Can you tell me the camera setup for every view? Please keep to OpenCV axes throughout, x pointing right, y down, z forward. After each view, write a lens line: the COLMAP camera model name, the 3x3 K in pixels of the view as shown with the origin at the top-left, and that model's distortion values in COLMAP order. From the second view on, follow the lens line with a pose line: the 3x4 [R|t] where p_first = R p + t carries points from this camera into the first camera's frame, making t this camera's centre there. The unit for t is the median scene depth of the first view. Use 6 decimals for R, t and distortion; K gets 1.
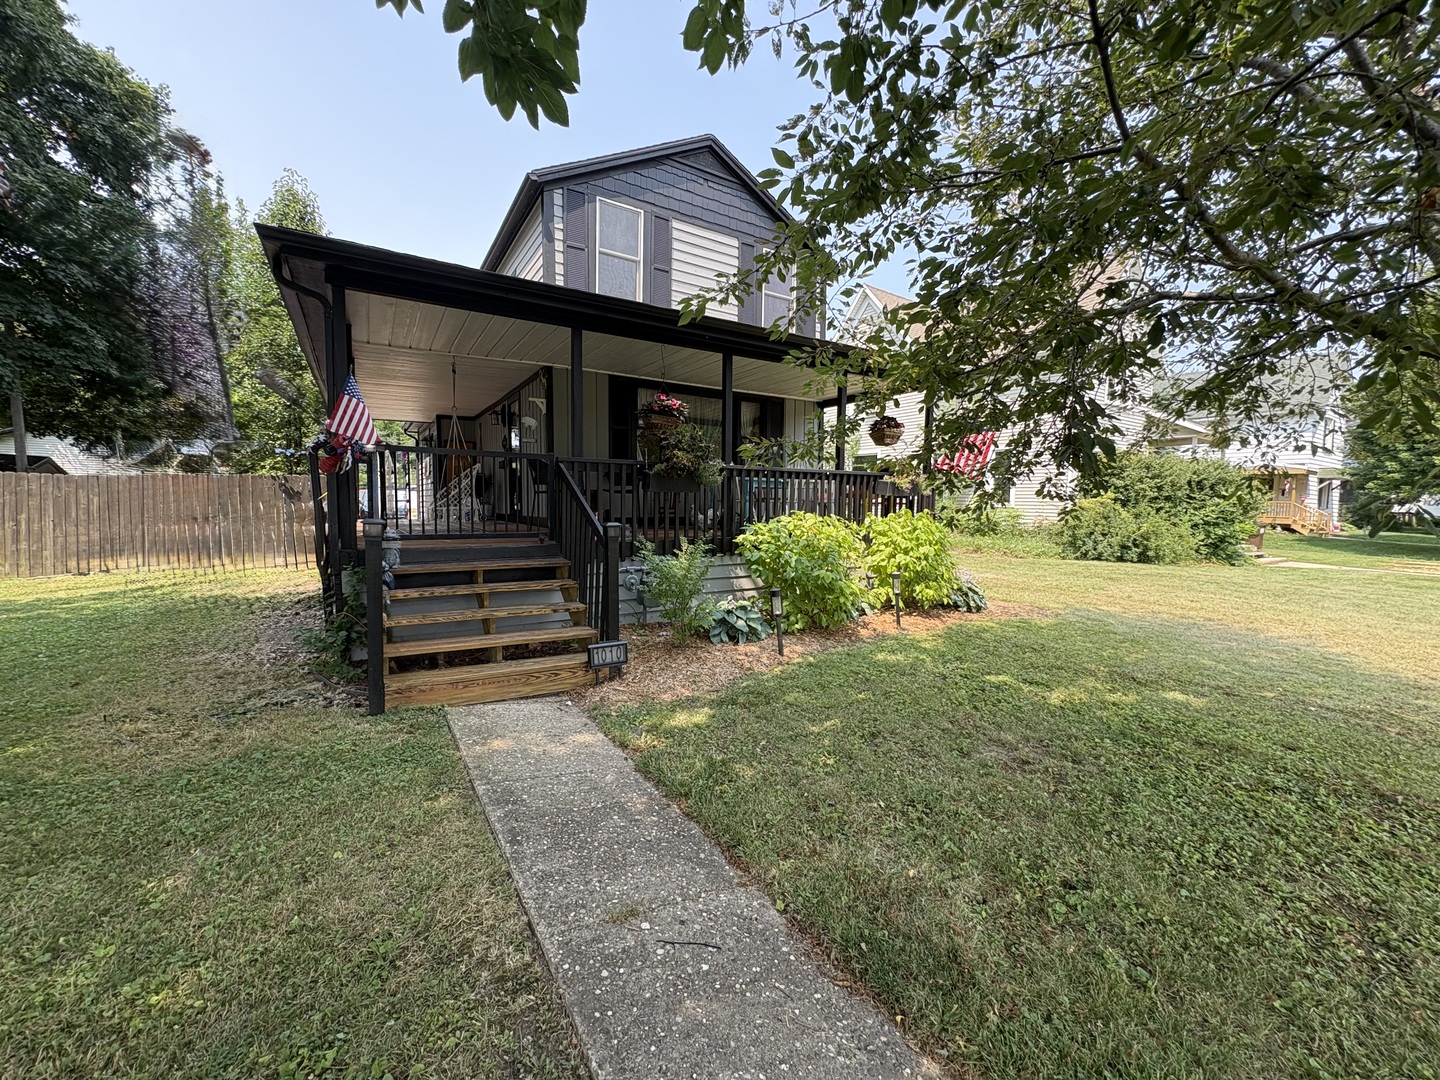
lens RADIAL K [[572.3, 0, 719.2], [0, 572.3, 538.7], [0, 0, 1]] dist [0.001408, 0.000021]
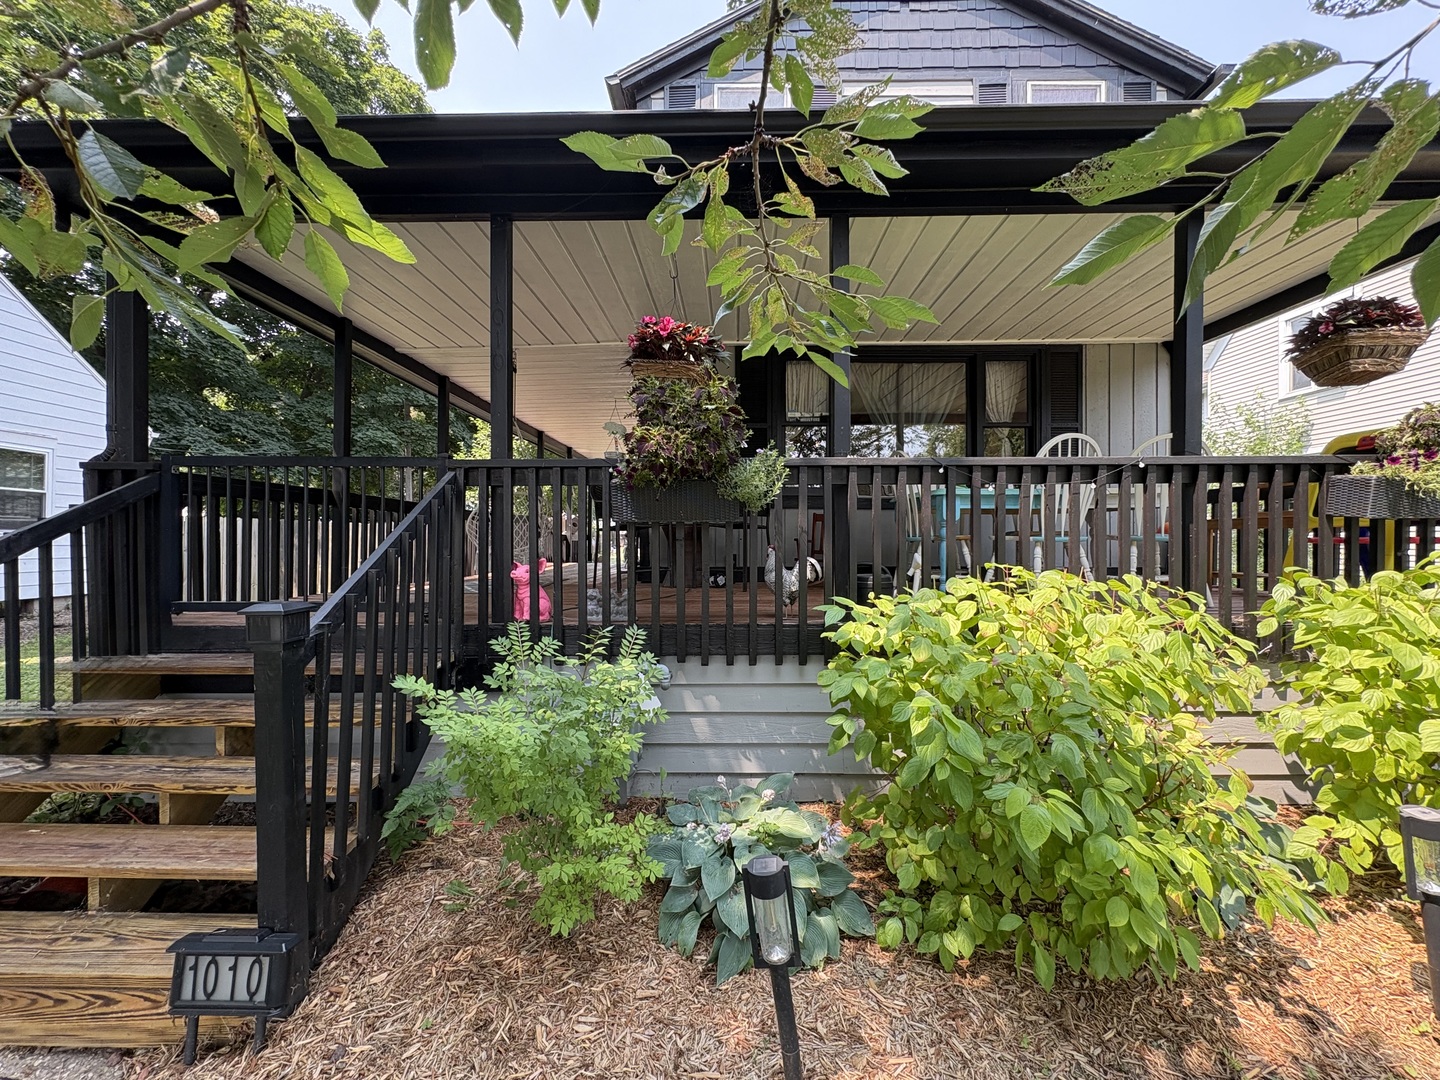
lens RADIAL K [[572.3, 0, 719.2], [0, 572.3, 538.7], [0, 0, 1]] dist [0.001408, 0.000021]
pose [[0.839906, -0.010691, -0.542627, 0.162000], [-0.025637, 0.997908, -0.059343, -0.034833], [0.542126, 0.063753, 0.837875, 0.530466]]
